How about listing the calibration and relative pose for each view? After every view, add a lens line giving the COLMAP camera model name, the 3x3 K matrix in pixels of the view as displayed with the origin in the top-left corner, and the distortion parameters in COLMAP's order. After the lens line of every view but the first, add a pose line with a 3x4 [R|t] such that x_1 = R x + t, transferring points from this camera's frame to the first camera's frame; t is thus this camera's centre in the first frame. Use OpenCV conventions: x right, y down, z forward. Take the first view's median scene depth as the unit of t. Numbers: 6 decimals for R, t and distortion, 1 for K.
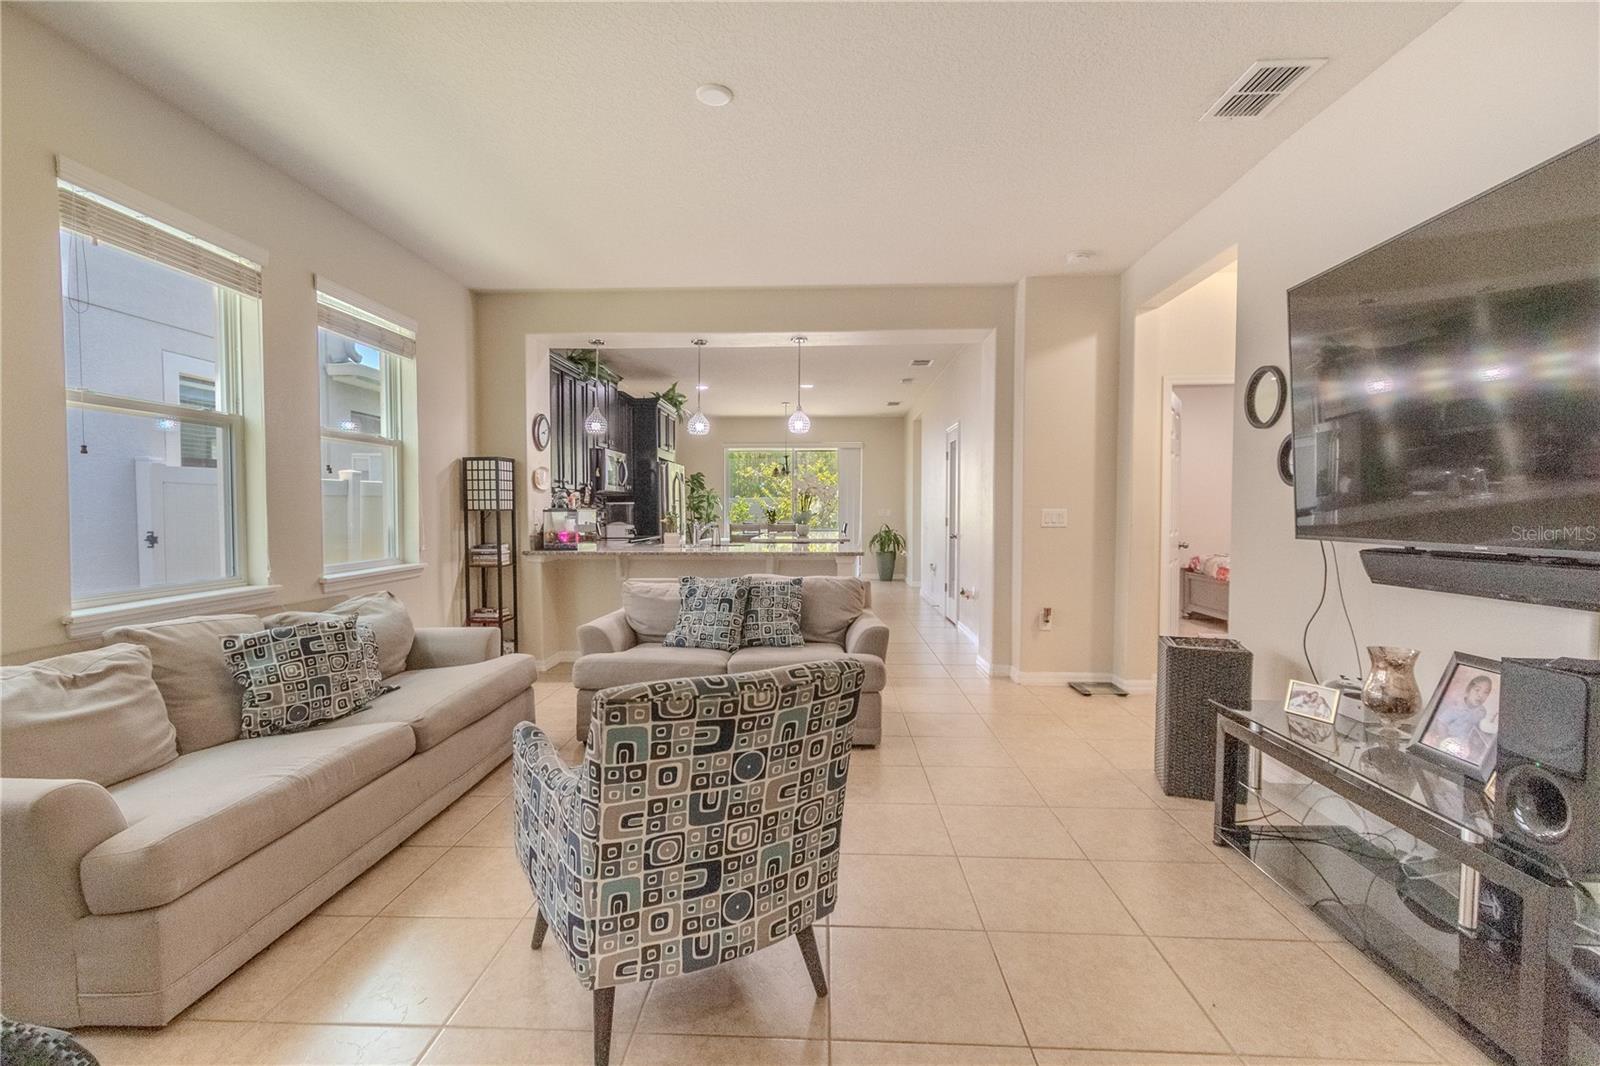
lens RADIAL K [[739.3, 0, 798.0], [0, 739.3, 529.9], [0, 0, 1]] dist [-0.013025, 0.001103]
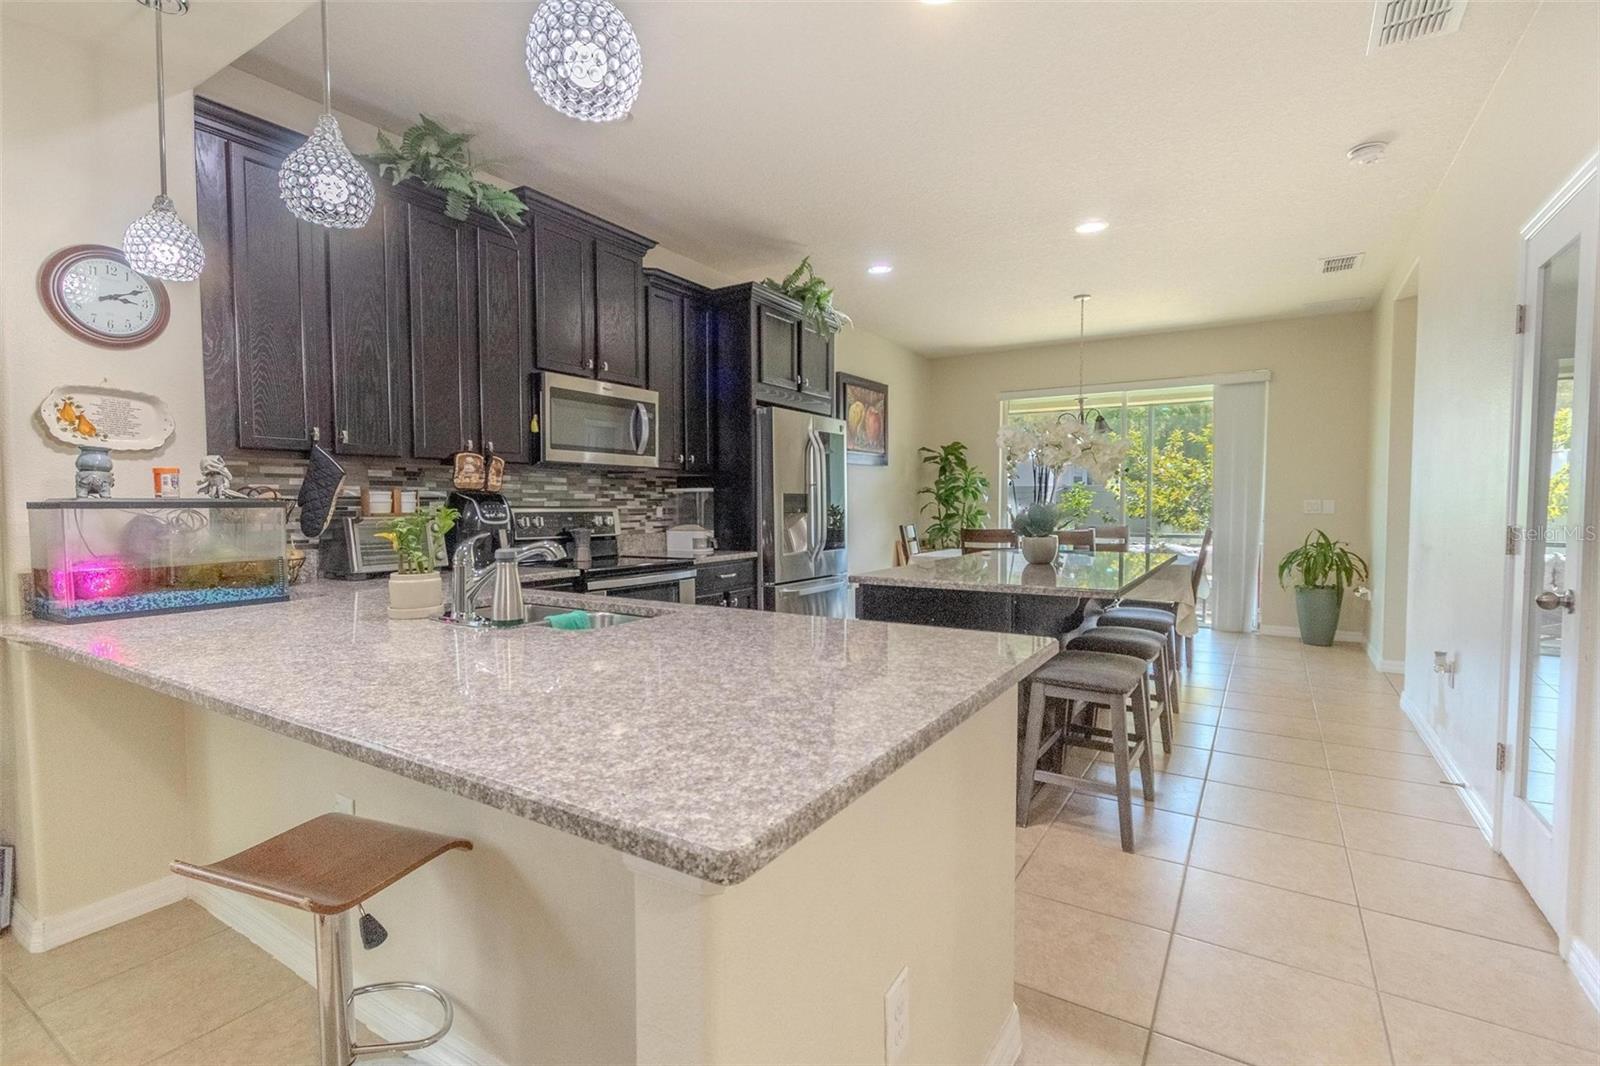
lens RADIAL K [[739.3, 0, 793.4], [0, 739.3, 544.4], [0, 0, 1]] dist [-0.013025, 0.001103]
pose [[0.857905, 0.017842, -0.513498, 0.075270], [-0.007352, 0.999721, 0.022454, -0.006847], [0.513756, -0.015488, 0.857797, 0.434386]]
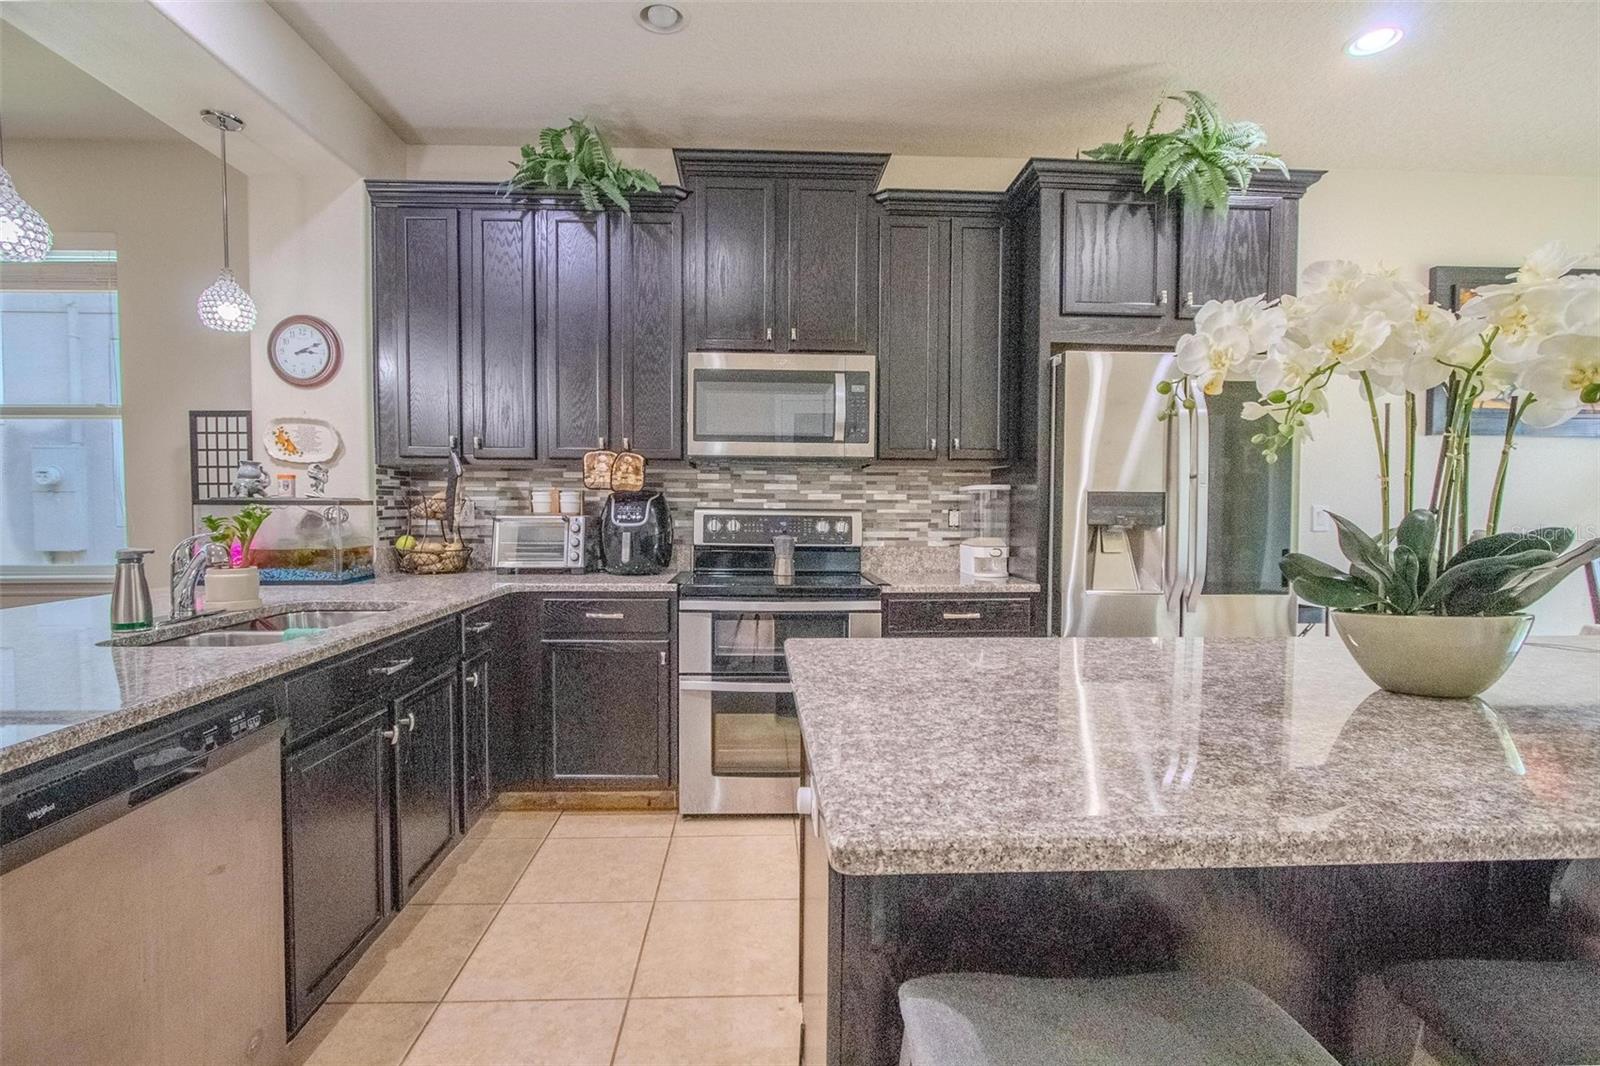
lens RADIAL K [[739.3, 0, 793.6], [0, 739.3, 531.6], [0, 0, 1]] dist [-0.013025, 0.001103]
pose [[0.061571, 0.023526, -0.997825, 0.096902], [-0.038029, 0.999052, 0.021209, -0.013450], [0.997378, 0.036640, 0.062407, 0.662357]]
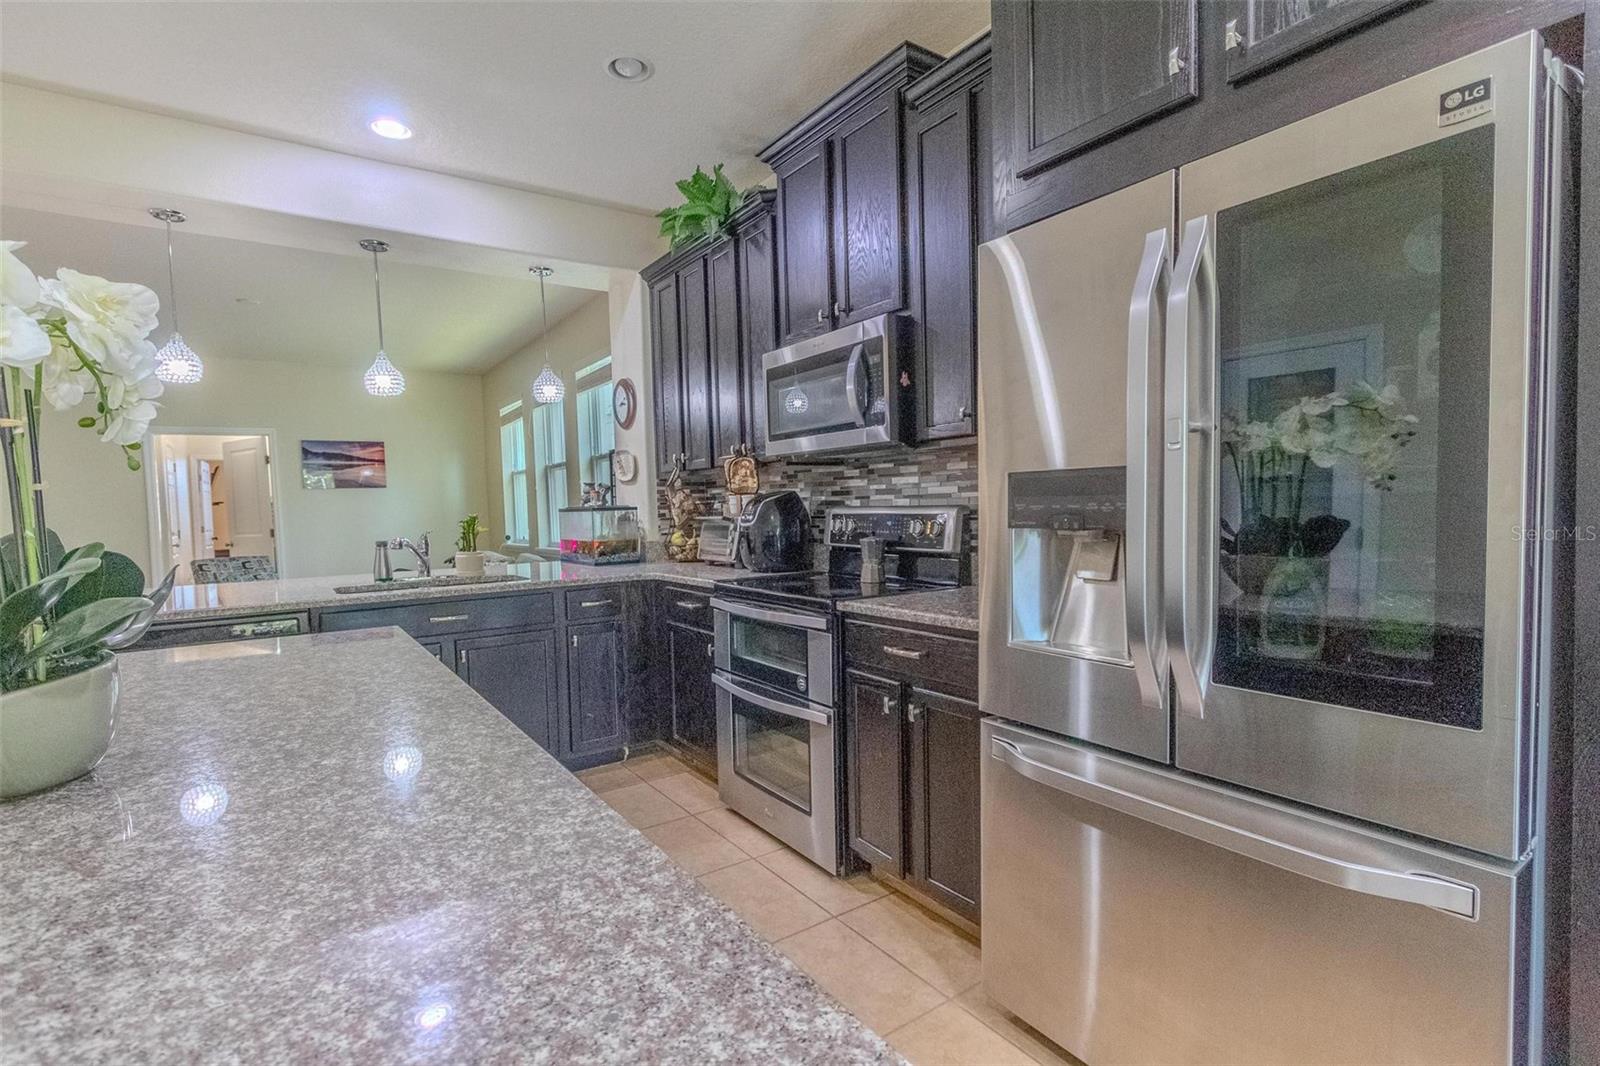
lens RADIAL K [[739.3, 0, 798.2], [0, 739.3, 533.9], [0, 0, 1]] dist [-0.013025, 0.001103]
pose [[-0.808561, 0.034925, -0.587375, -0.018100], [-0.001953, 0.998072, 0.062033, -0.022158], [0.588409, 0.051305, -0.806934, 0.860942]]
